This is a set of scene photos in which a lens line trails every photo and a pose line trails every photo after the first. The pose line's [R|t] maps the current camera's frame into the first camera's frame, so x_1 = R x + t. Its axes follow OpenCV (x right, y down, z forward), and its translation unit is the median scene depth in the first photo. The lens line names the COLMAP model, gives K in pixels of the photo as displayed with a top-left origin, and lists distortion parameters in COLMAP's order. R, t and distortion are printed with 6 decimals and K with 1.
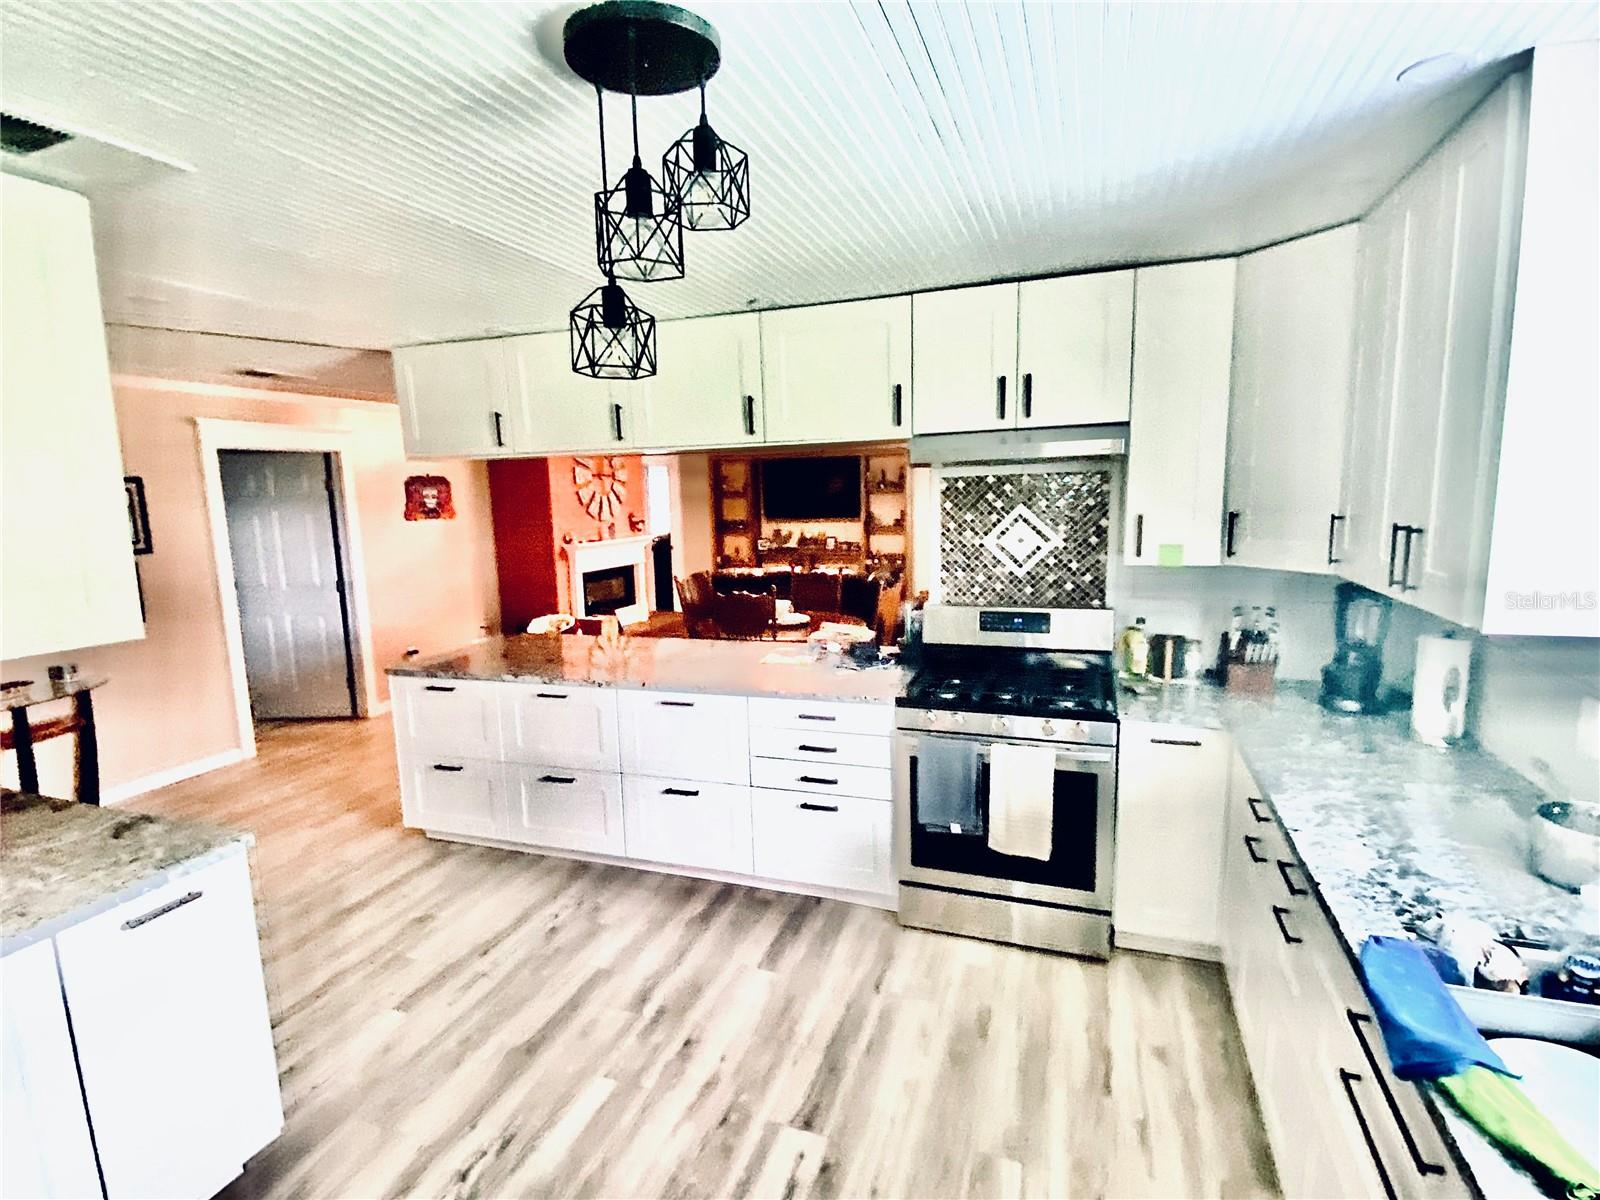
lens RADIAL K [[793.7, 0, 774.7], [0, 793.7, 614.7], [0, 0, 1]] dist [0.022439, -0.002539]
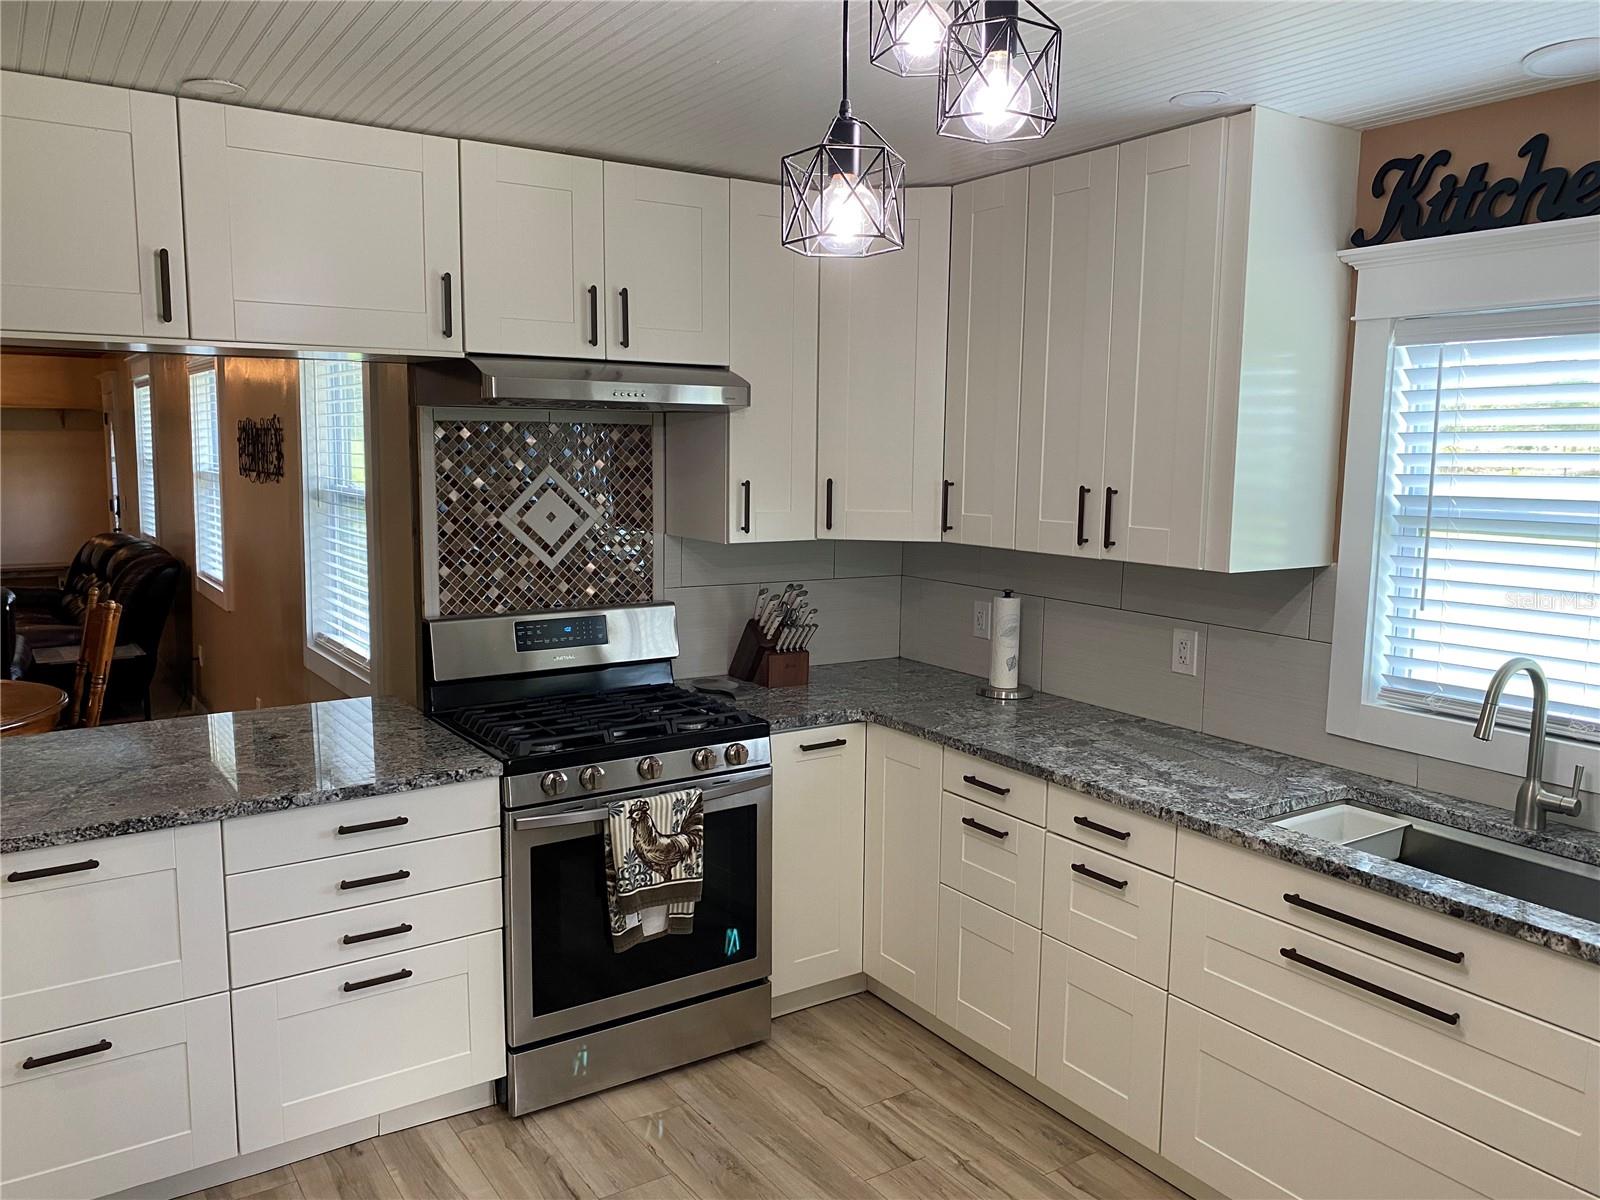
lens RADIAL K [[1224.2, 0, 798.5], [0, 1224.2, 596.9], [0, 0, 1]] dist [0.048125, -0.080275]
pose [[0.567438, -0.068157, 0.820591, -0.459420], [0.099216, 0.994967, 0.014033, -0.016483], [-0.817417, 0.073453, 0.571344, 0.206859]]
